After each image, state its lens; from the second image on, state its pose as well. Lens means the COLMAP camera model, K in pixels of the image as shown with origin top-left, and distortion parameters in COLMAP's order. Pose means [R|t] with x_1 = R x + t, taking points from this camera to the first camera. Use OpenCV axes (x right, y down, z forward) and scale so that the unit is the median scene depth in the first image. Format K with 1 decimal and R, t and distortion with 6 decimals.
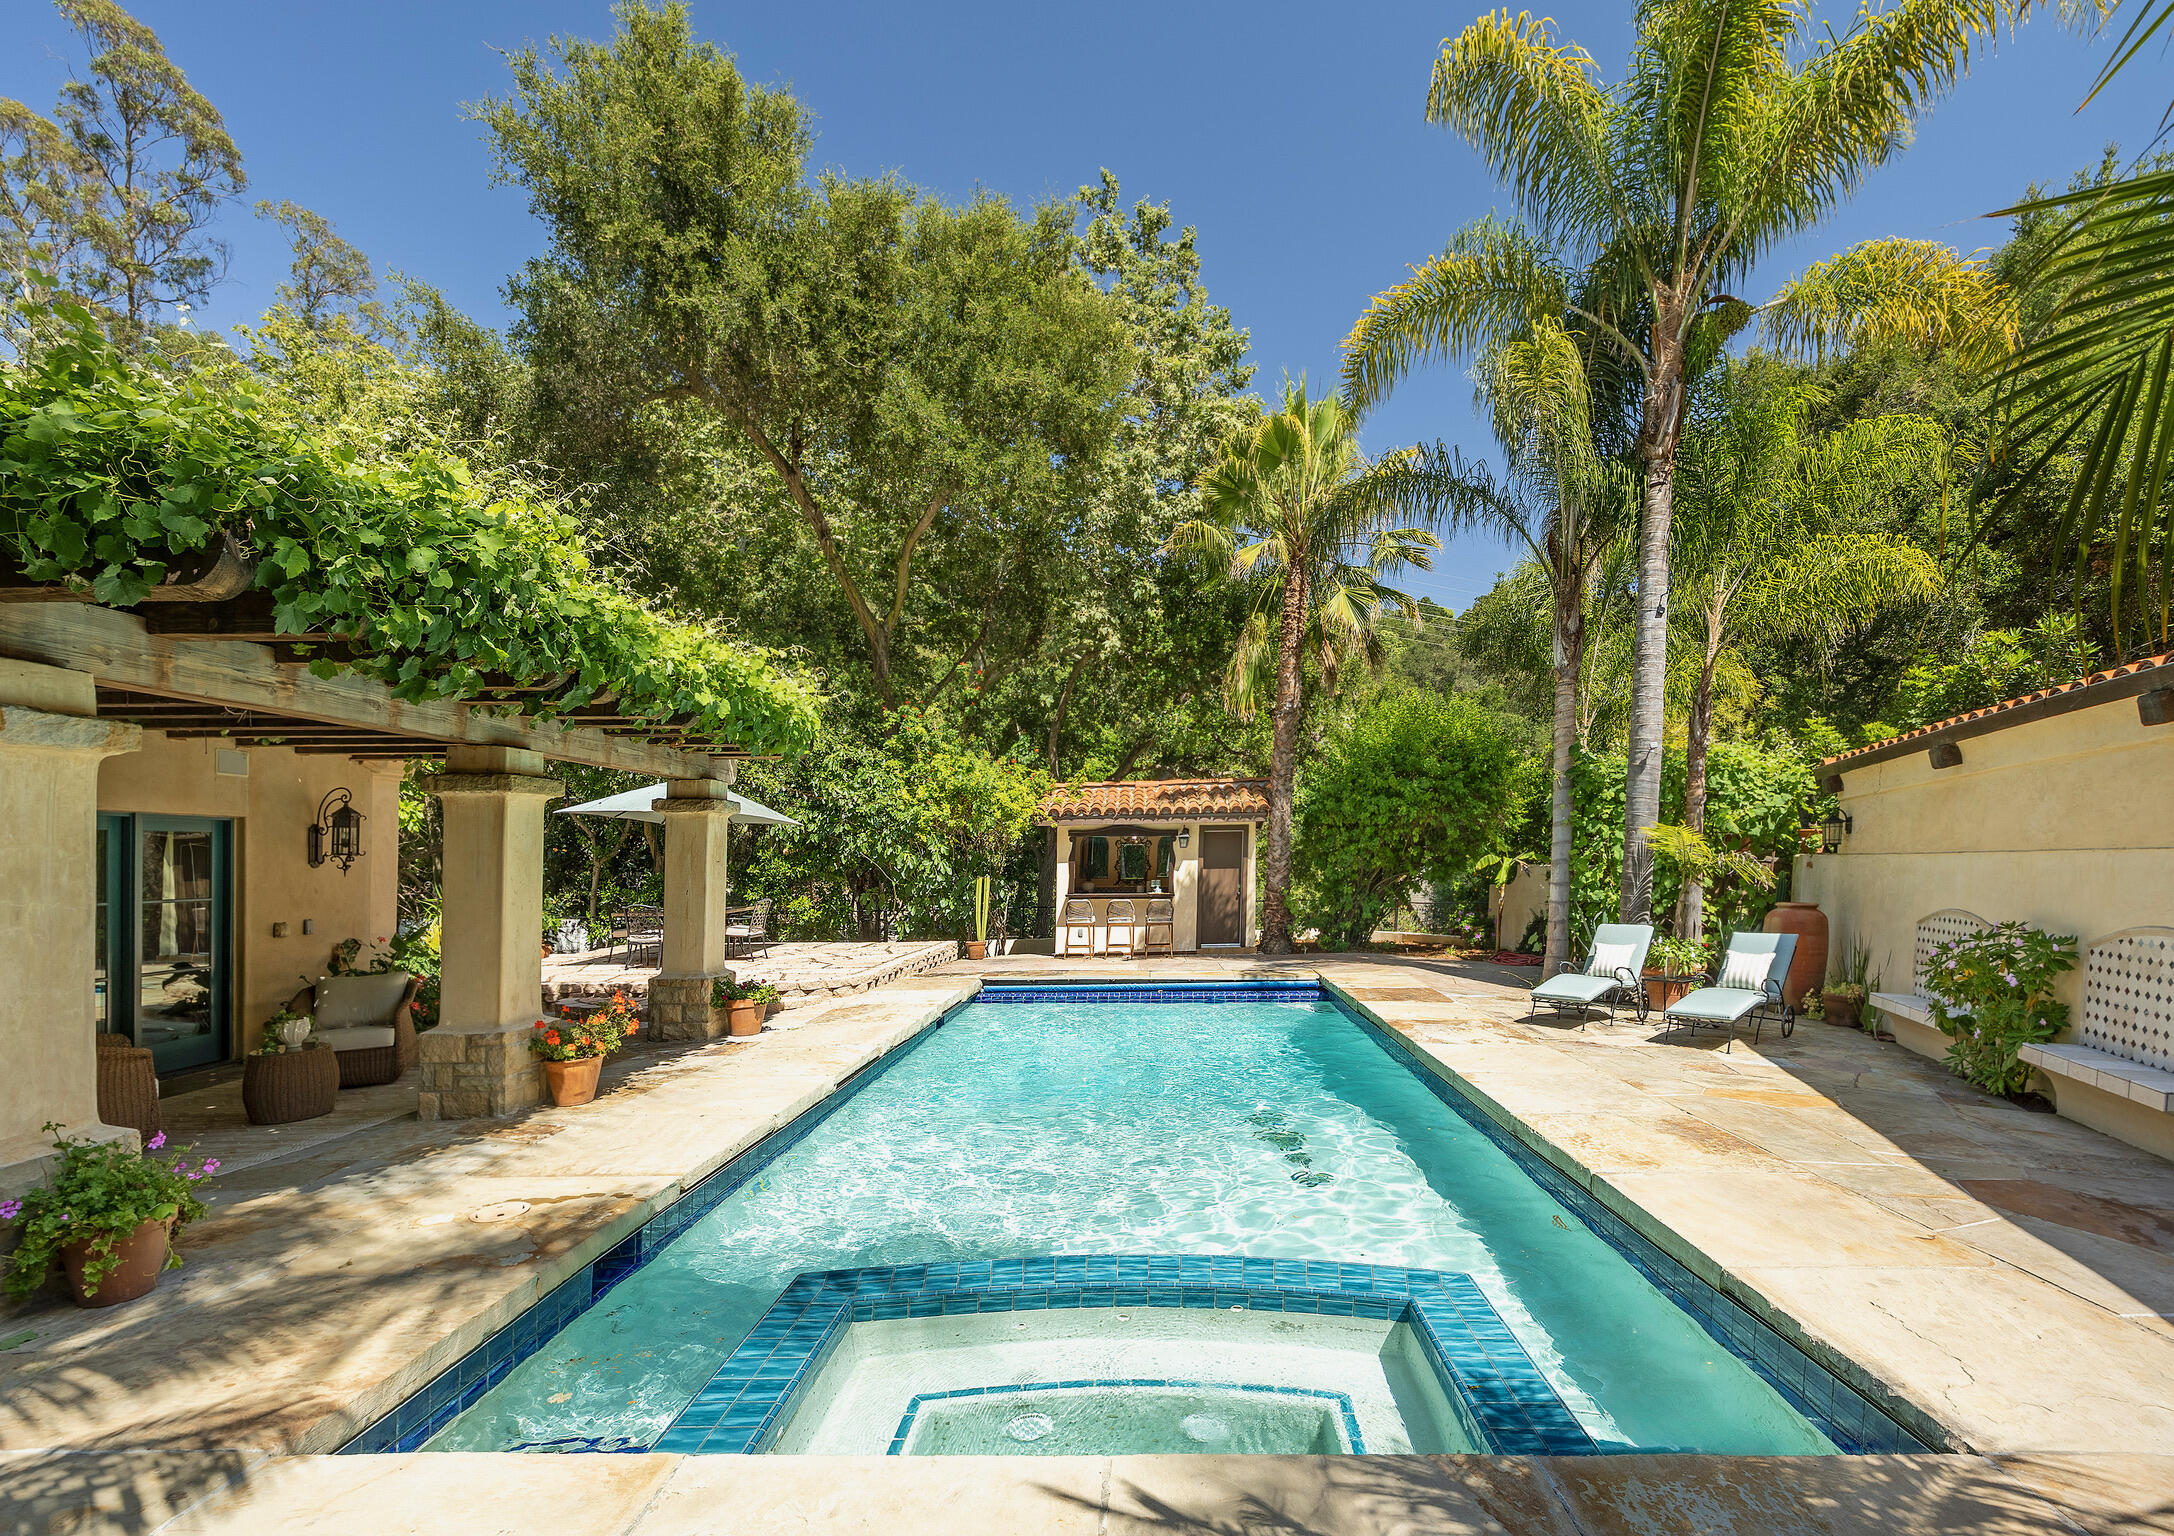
lens RADIAL K [[1136.5, 0, 1087.0], [0, 1136.5, 768.0], [0, 0, 1]] dist [0.017228, -0.000046]
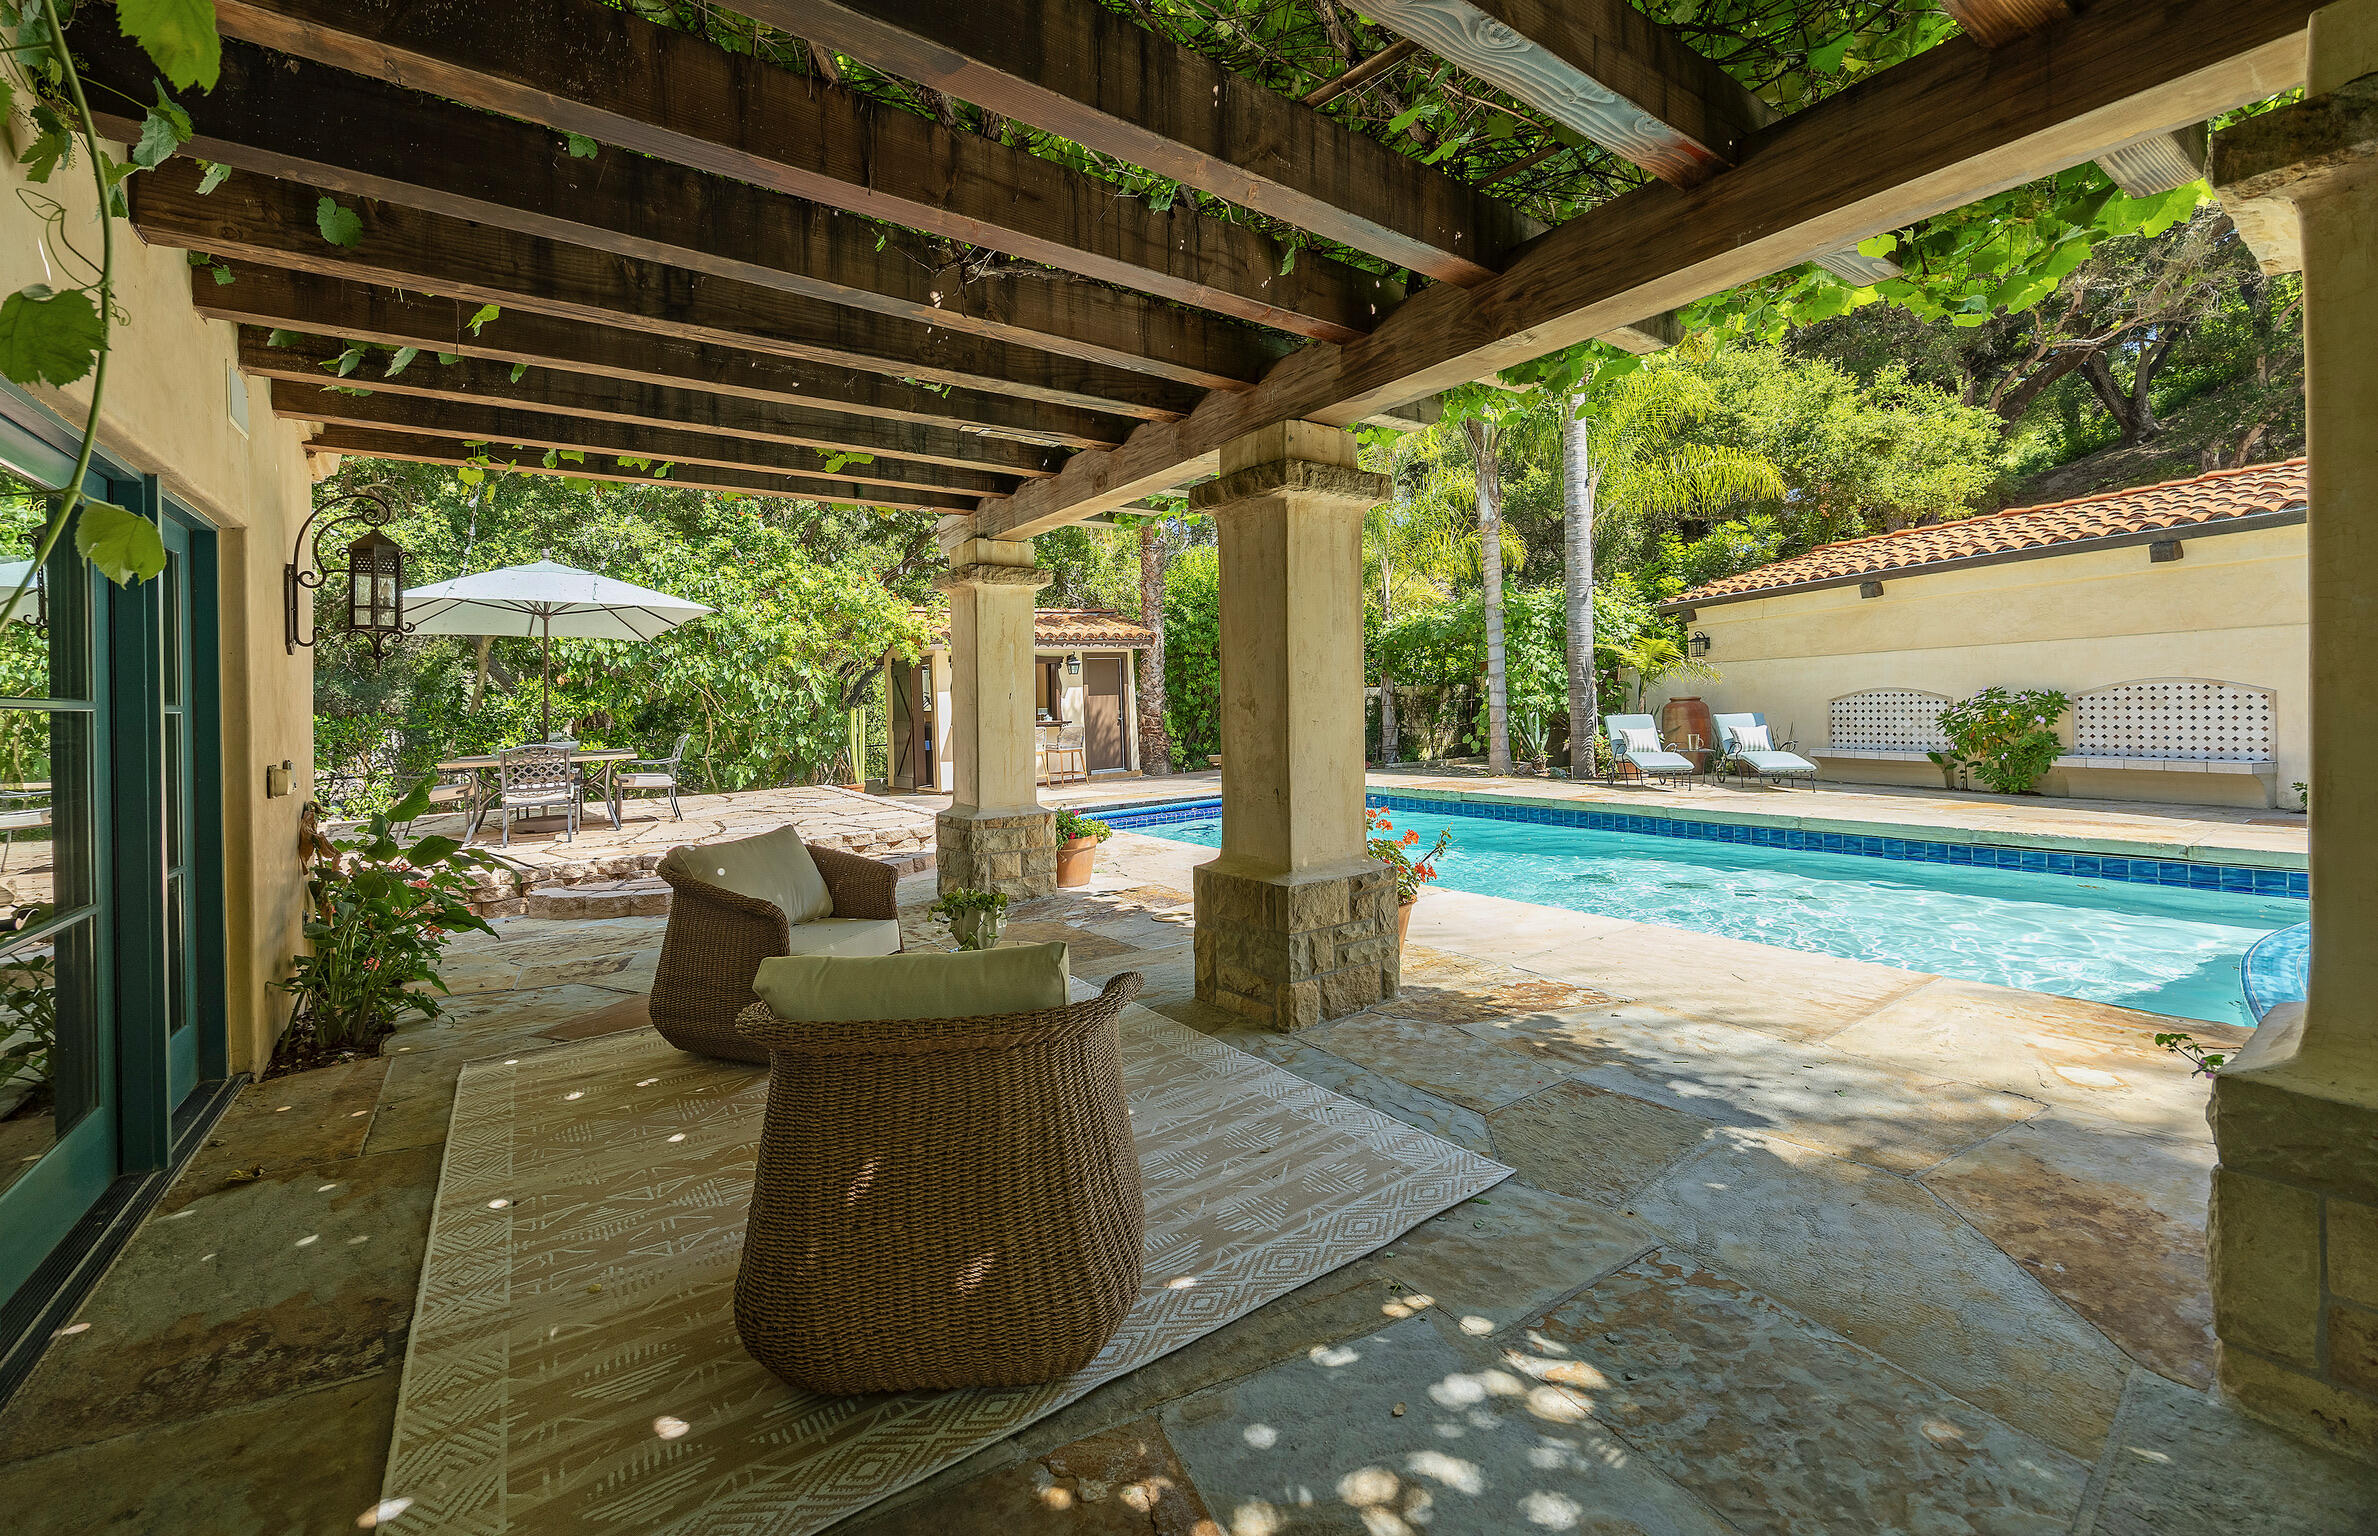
lens RADIAL K [[1009.4, 0, 1189.0], [0, 1009.4, 768.0], [0, 0, 1]] dist [0.000187, 0.000106]
pose [[0.773074, -0.055072, 0.631921, -0.394918], [-0.025972, 0.992640, 0.118283, 0.044671], [-0.633784, -0.107853, 0.765954, 0.262044]]
